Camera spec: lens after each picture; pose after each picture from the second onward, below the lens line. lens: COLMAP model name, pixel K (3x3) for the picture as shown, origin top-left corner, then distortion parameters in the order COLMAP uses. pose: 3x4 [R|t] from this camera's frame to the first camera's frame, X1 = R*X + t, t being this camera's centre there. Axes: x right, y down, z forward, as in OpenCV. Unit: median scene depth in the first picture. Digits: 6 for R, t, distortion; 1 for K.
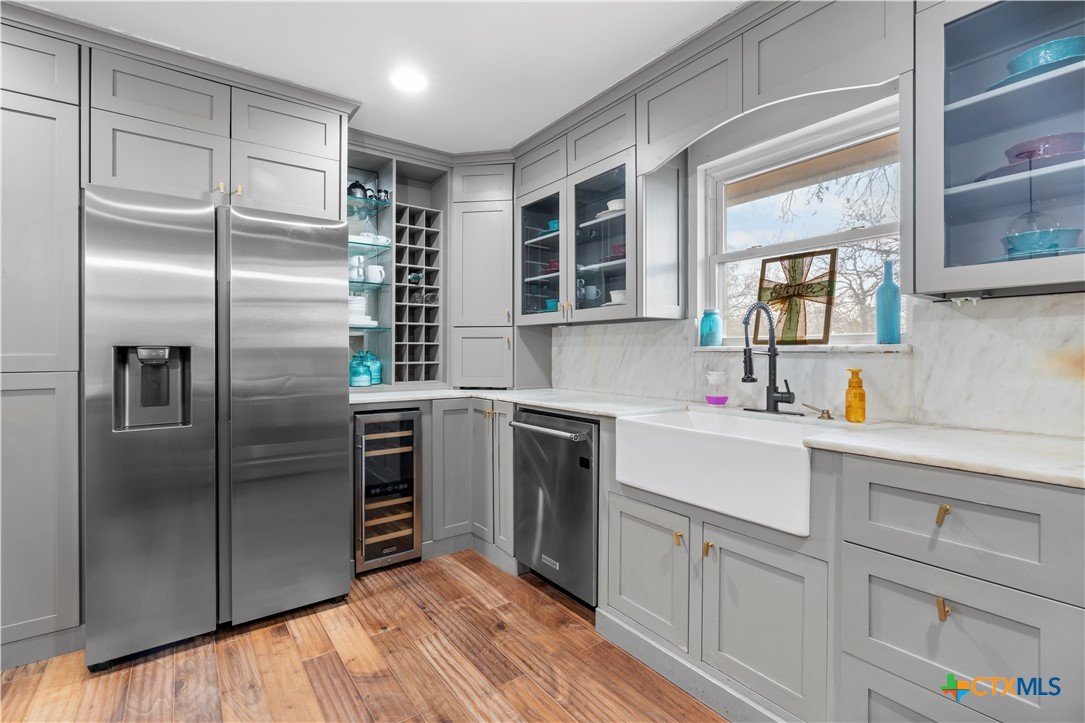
lens RADIAL K [[488.6, 0, 543.2], [0, 488.6, 357.2], [0, 0, 1]] dist [-0.015994, 0.006007]
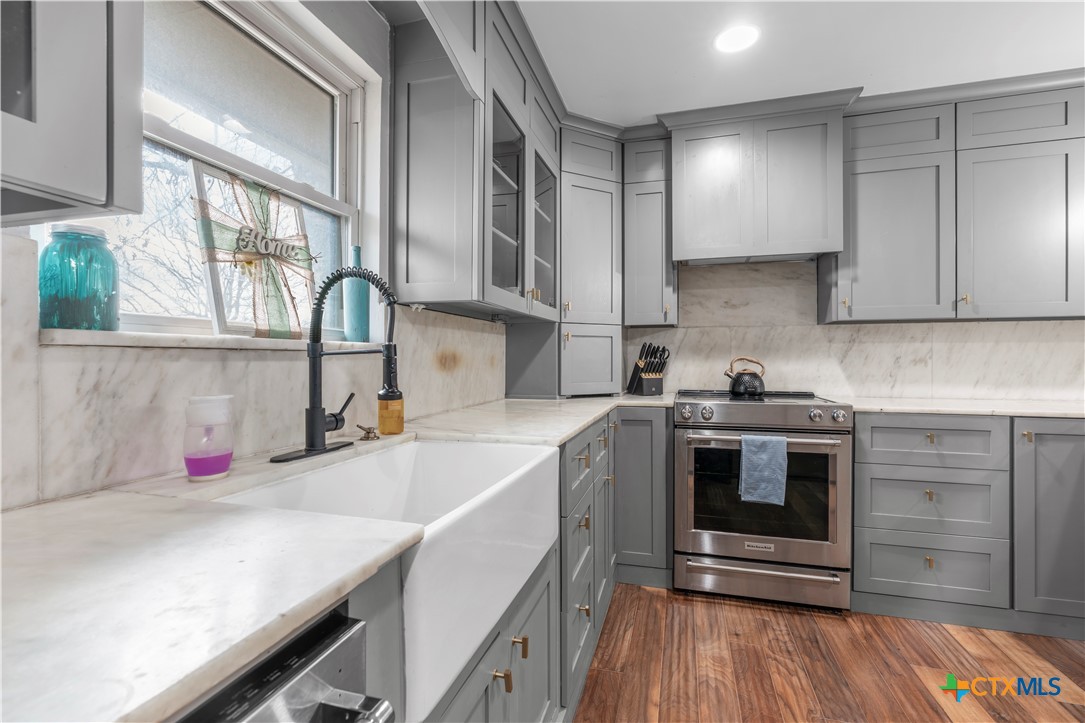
lens RADIAL K [[488.6, 0, 543.2], [0, 488.6, 357.2], [0, 0, 1]] dist [-0.015994, 0.006007]
pose [[-0.605037, -0.003563, 0.796190, -0.168349], [0.003320, 0.999970, 0.006998, -0.005586], [-0.796191, 0.006877, -0.605007, 1.136002]]
